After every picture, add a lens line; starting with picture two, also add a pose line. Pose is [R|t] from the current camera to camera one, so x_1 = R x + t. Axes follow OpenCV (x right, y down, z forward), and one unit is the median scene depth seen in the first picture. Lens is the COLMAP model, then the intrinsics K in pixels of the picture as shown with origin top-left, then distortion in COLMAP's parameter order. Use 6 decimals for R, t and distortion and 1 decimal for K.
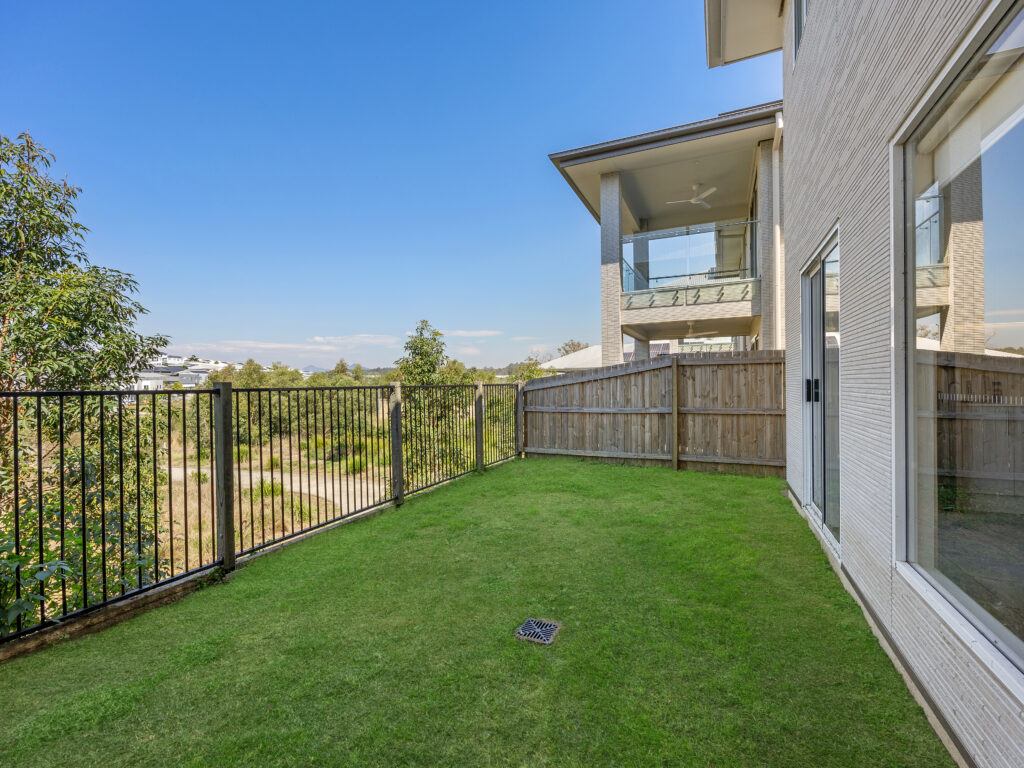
lens RADIAL K [[464.6, 0, 512.4], [0, 464.6, 385.8], [0, 0, 1]] dist [0.001505, 0.000127]
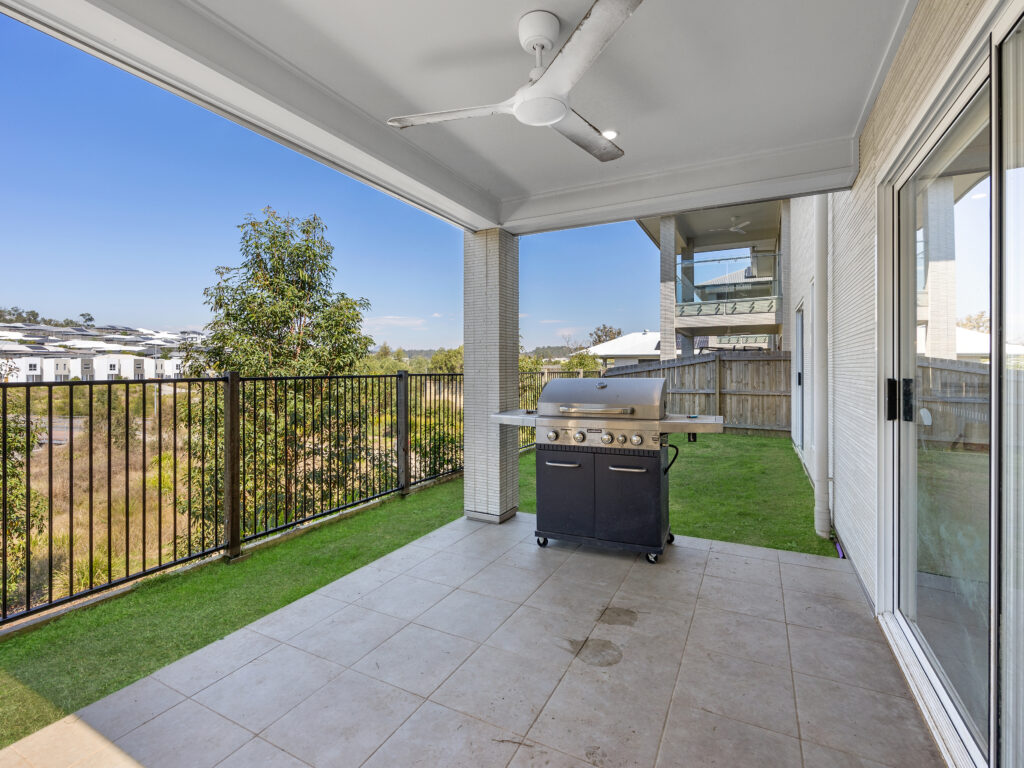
lens RADIAL K [[464.6, 0, 517.1], [0, 464.6, 370.7], [0, 0, 1]] dist [0.001505, 0.000127]
pose [[0.998459, 0.012222, -0.054125, -0.173283], [-0.012040, 0.999921, 0.003697, -0.008515], [0.054166, -0.003040, 0.998527, -0.422308]]
